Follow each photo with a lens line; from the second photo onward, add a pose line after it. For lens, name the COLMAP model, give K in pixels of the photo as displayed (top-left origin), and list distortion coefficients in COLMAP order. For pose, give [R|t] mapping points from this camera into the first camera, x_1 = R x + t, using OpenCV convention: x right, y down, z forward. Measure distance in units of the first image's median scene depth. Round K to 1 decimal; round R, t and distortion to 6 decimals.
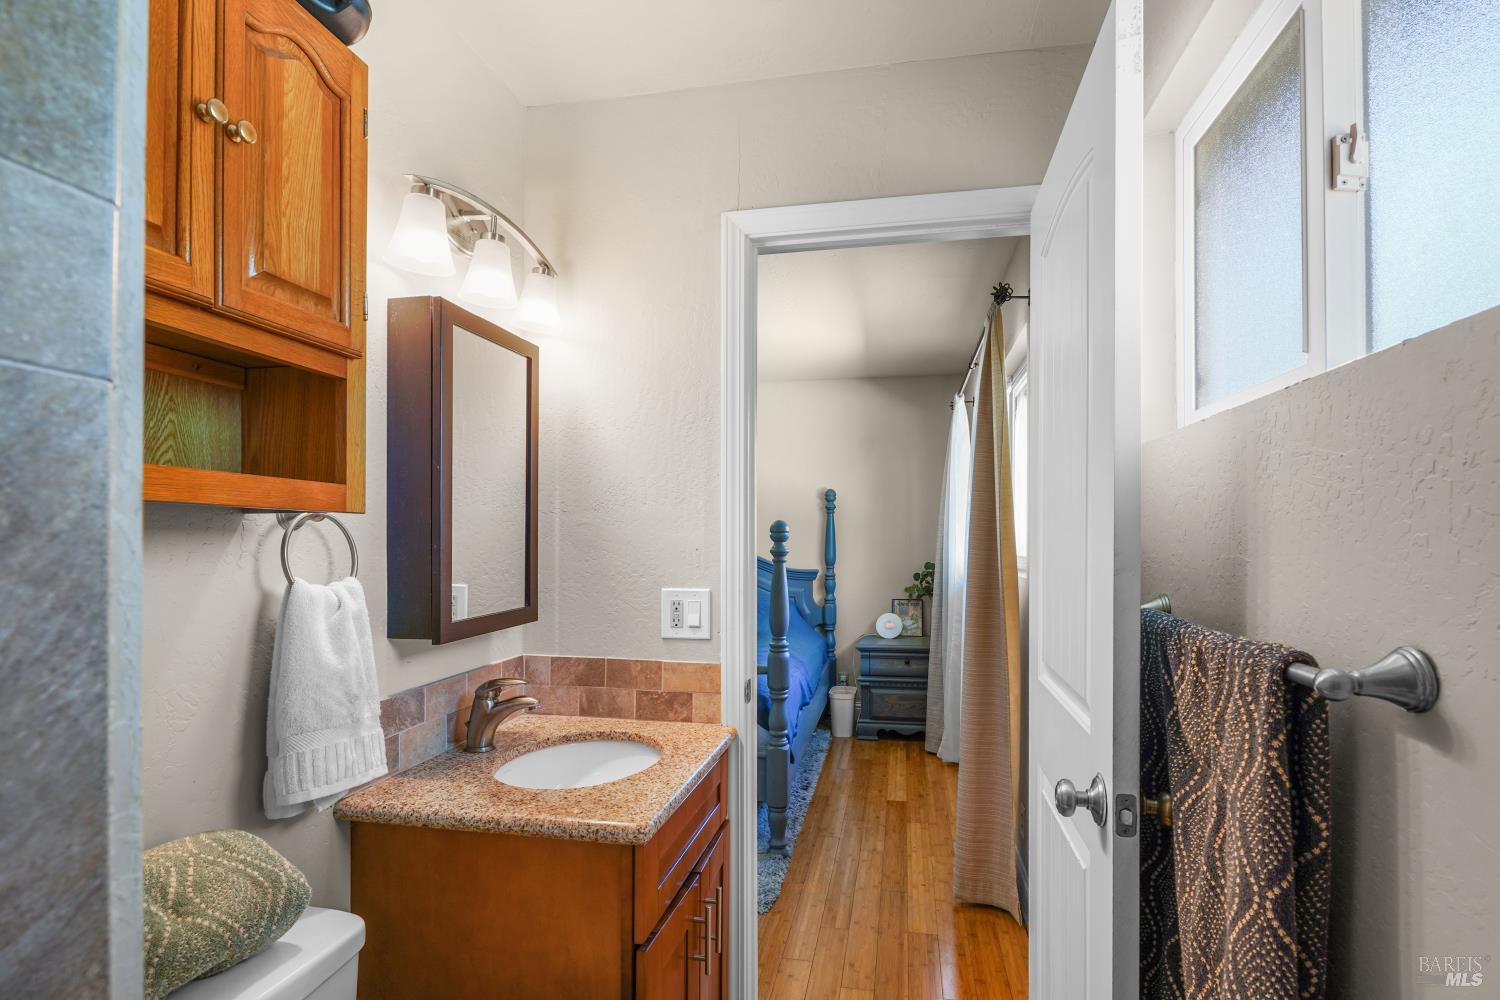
lens RADIAL K [[745.7, 0, 758.1], [0, 745.7, 537.7], [0, 0, 1]] dist [0.000777, -0.000786]
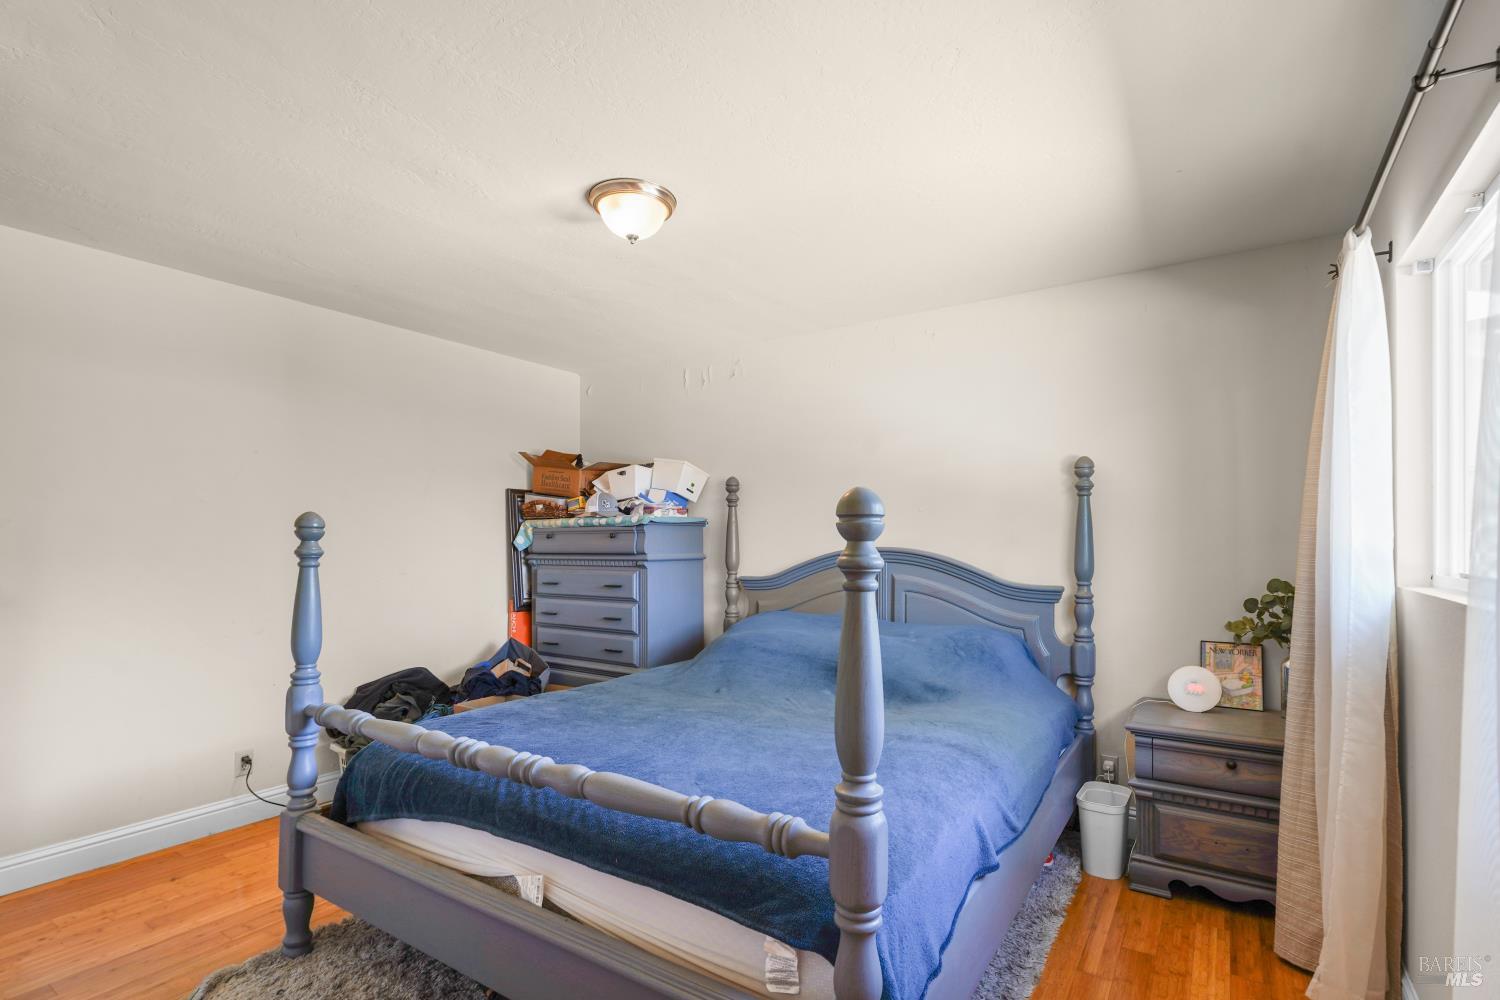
lens RADIAL K [[720.4, 0, 752.0], [0, 720.4, 533.4], [0, 0, 1]] dist [0.001897, 0.000157]
pose [[0.925511, -0.003148, -0.378708, 0.074020], [-0.000353, 0.999958, -0.009174, 0.004109], [0.378721, 0.008624, 0.925471, 0.370702]]
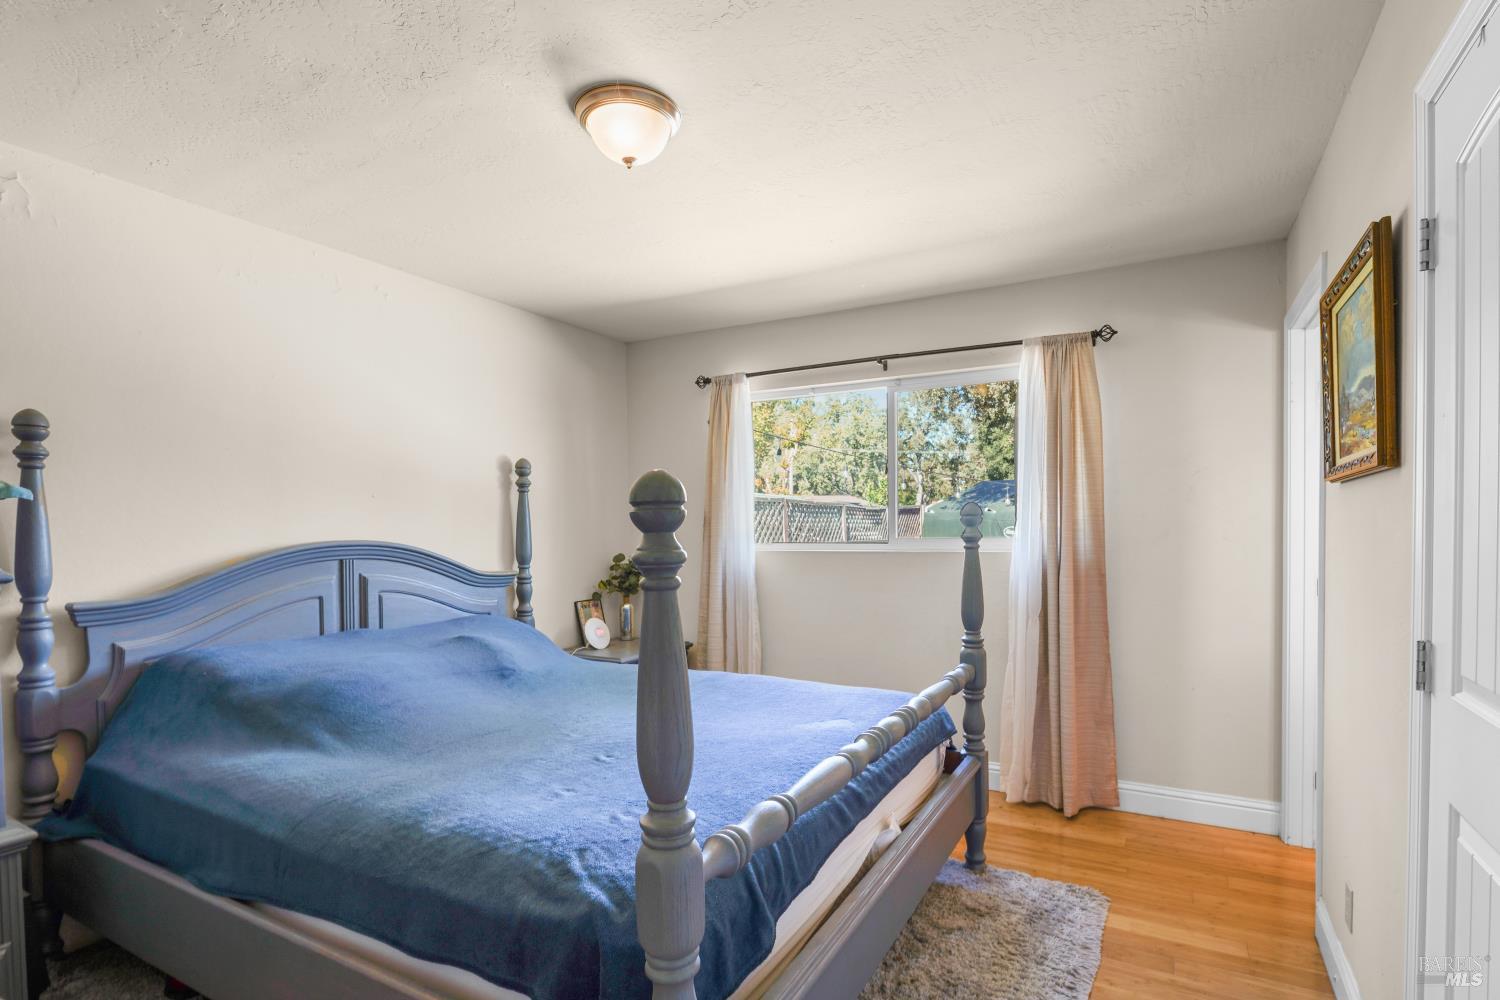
lens RADIAL K [[745.7, 0, 758.1], [0, 745.7, 537.7], [0, 0, 1]] dist [0.000777, -0.000786]
pose [[0.306645, -0.017179, 0.951669, -0.570969], [0.007599, 0.999849, 0.015600, 0.002207], [-0.951794, 0.002448, 0.306729, 0.607194]]
